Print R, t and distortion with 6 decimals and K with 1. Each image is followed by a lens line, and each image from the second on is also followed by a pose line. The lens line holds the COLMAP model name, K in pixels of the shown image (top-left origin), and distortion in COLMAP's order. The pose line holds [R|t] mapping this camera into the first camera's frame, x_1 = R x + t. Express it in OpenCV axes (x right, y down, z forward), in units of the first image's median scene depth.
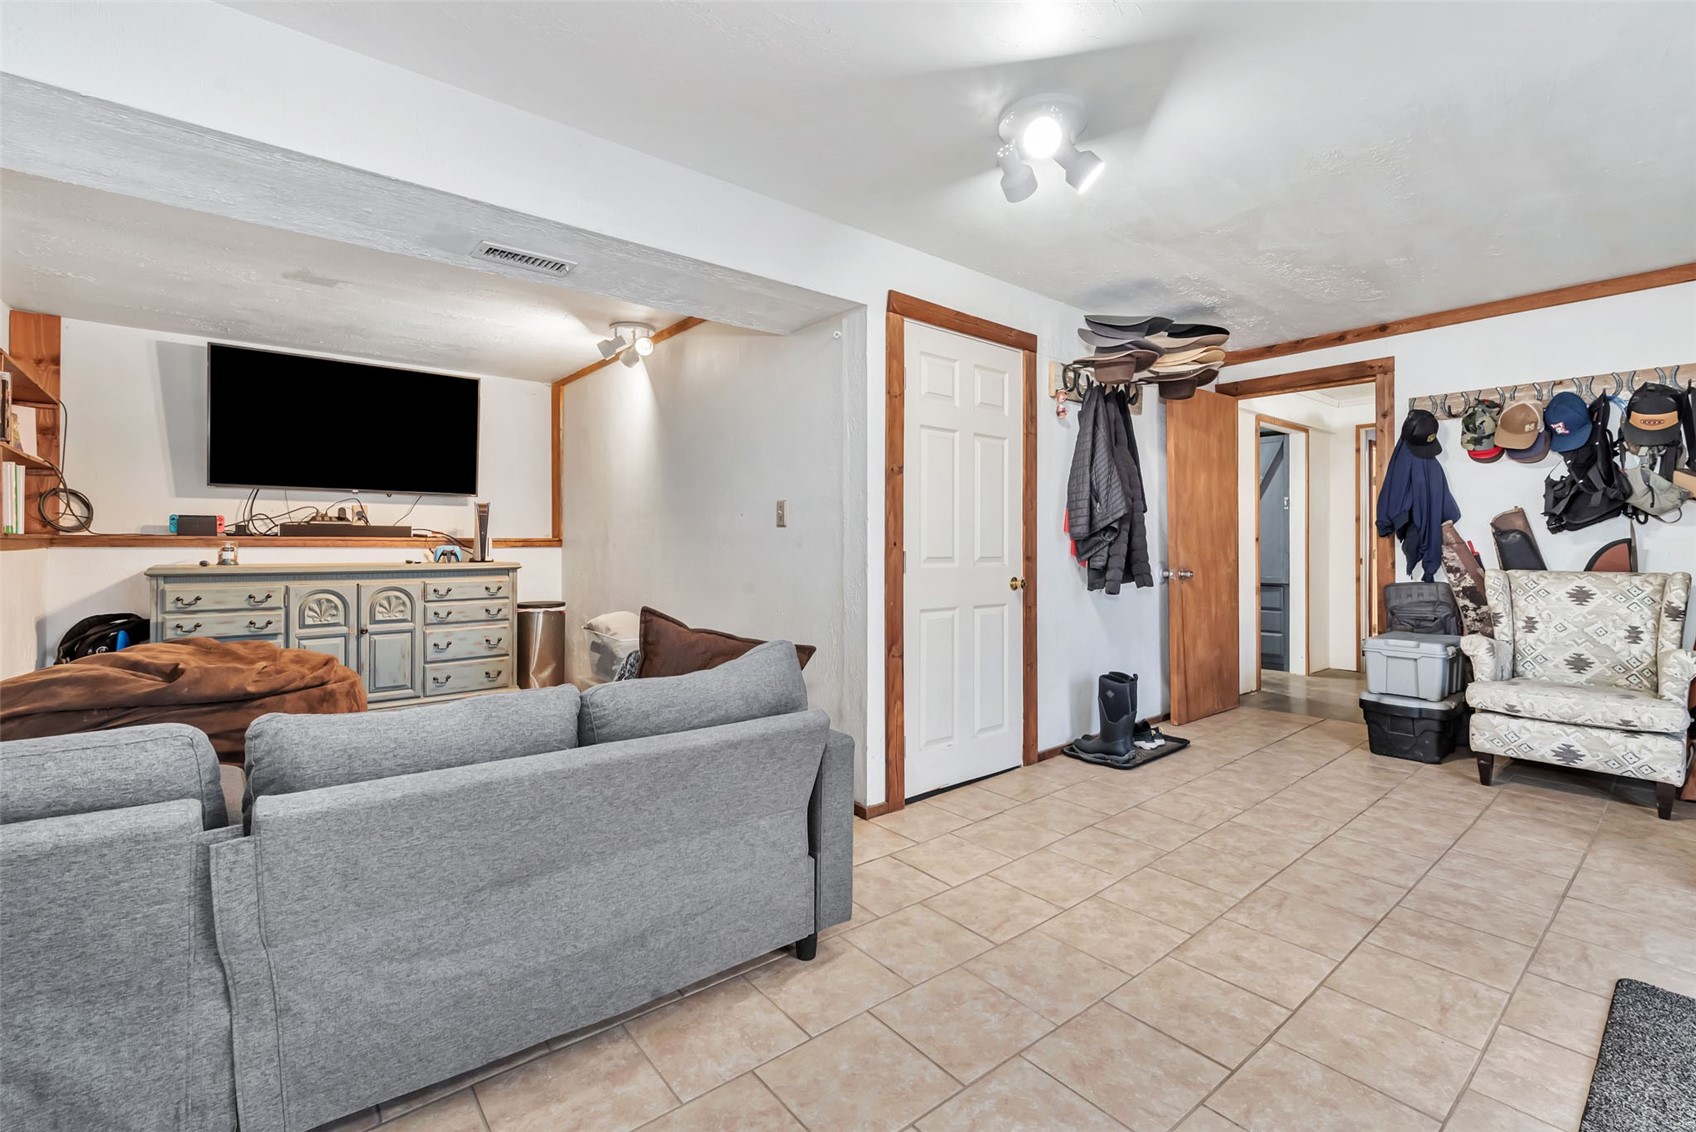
lens RADIAL K [[745.0, 0, 847.7], [0, 745.0, 555.7], [0, 0, 1]] dist [-0.000696, -0.000020]
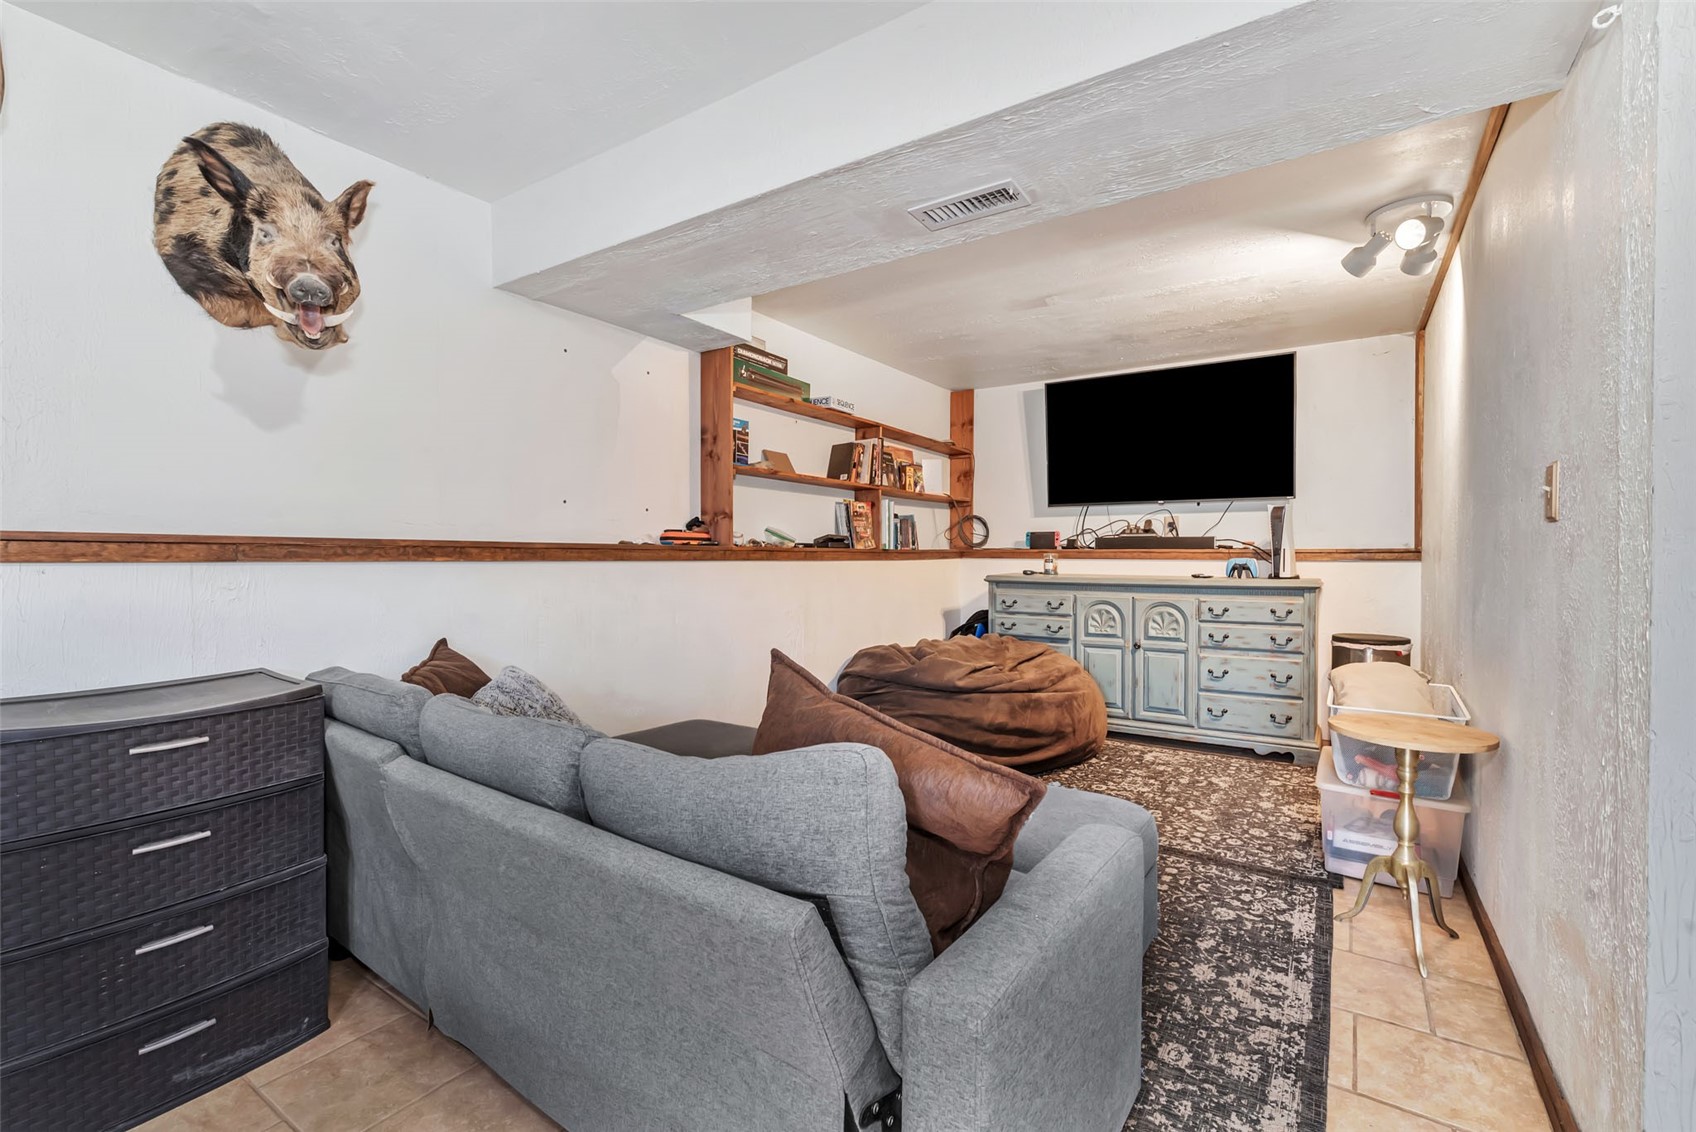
lens RADIAL K [[740.5, 0, 842.9], [0, 740.5, 567.5], [0, 0, 1]] dist [0.000427, -0.000113]
pose [[0.286456, 0.016220, -0.957956, 0.170115], [-0.013785, 0.999823, 0.012807, -0.008328], [0.957994, 0.009537, 0.286629, 0.363932]]
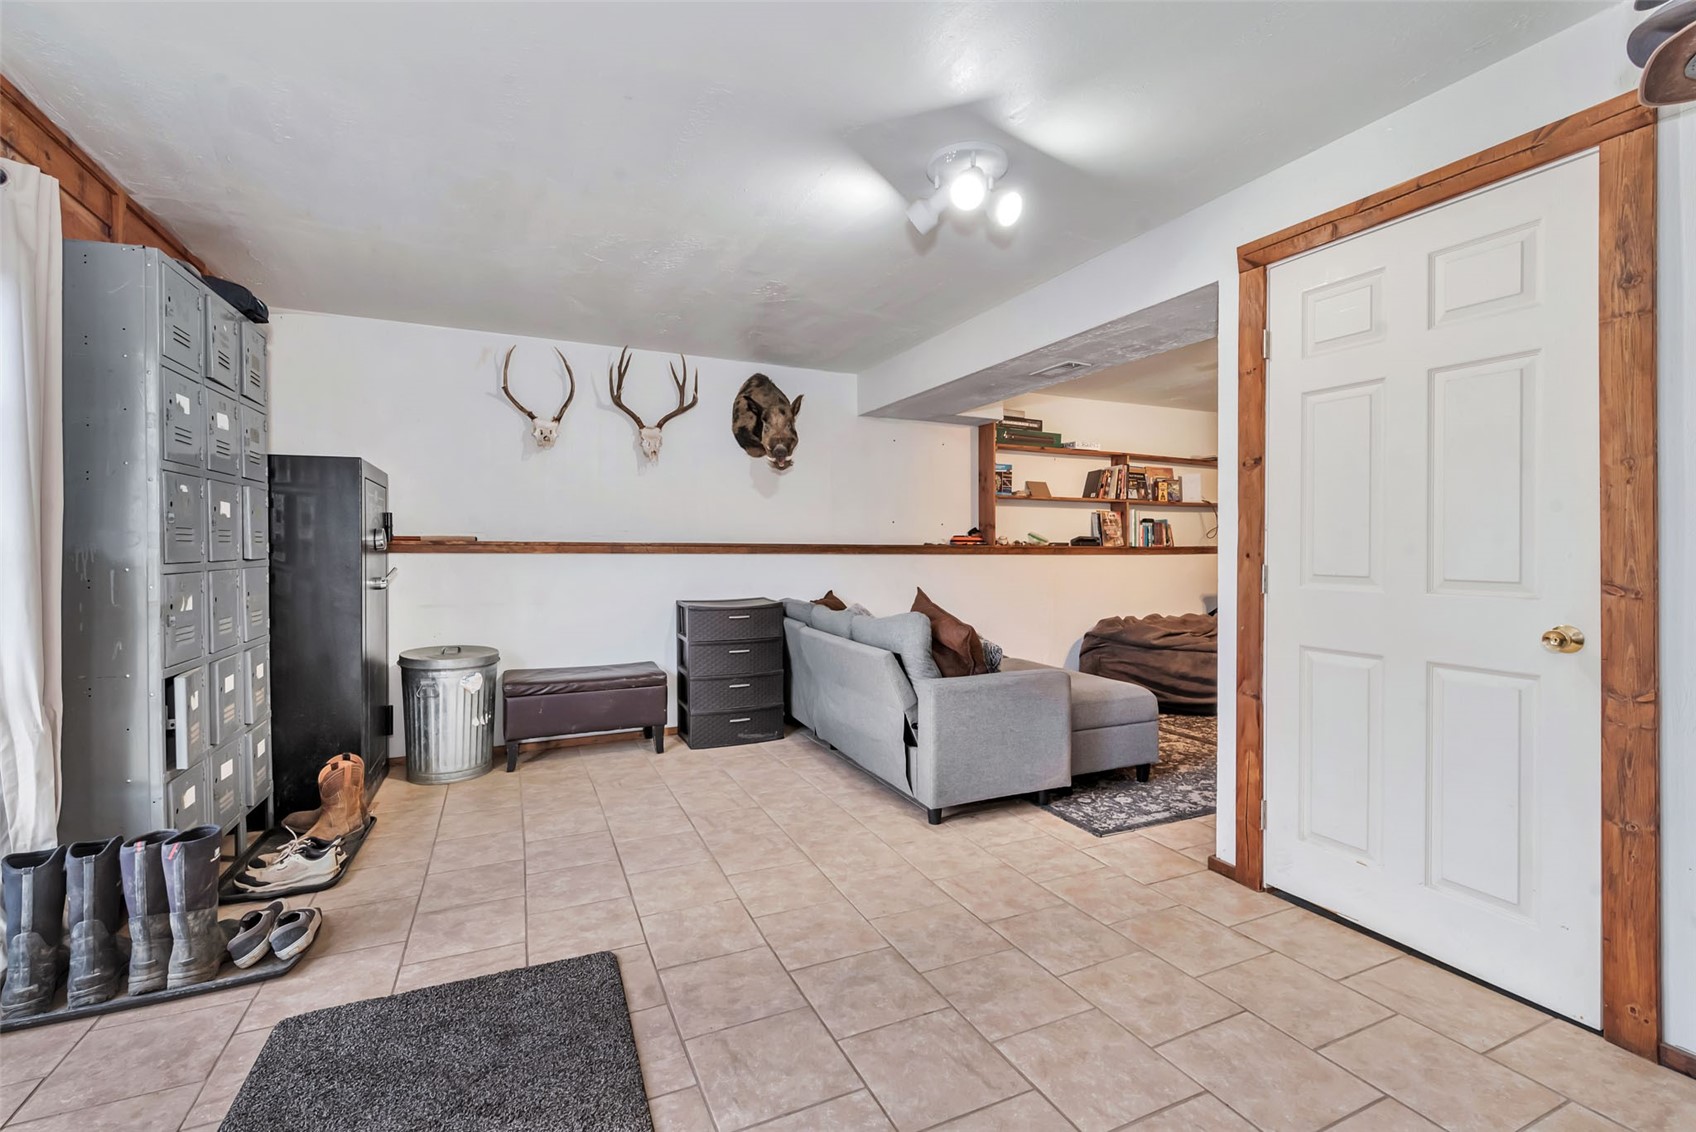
lens RADIAL K [[745.0, 0, 847.7], [0, 745.0, 555.7], [0, 0, 1]] dist [-0.000696, -0.000020]
pose [[-0.251291, 0.008276, -0.967876, 0.675057], [-0.014604, 0.999817, 0.012341, -0.013847], [0.967801, 0.017237, -0.251125, 0.551736]]
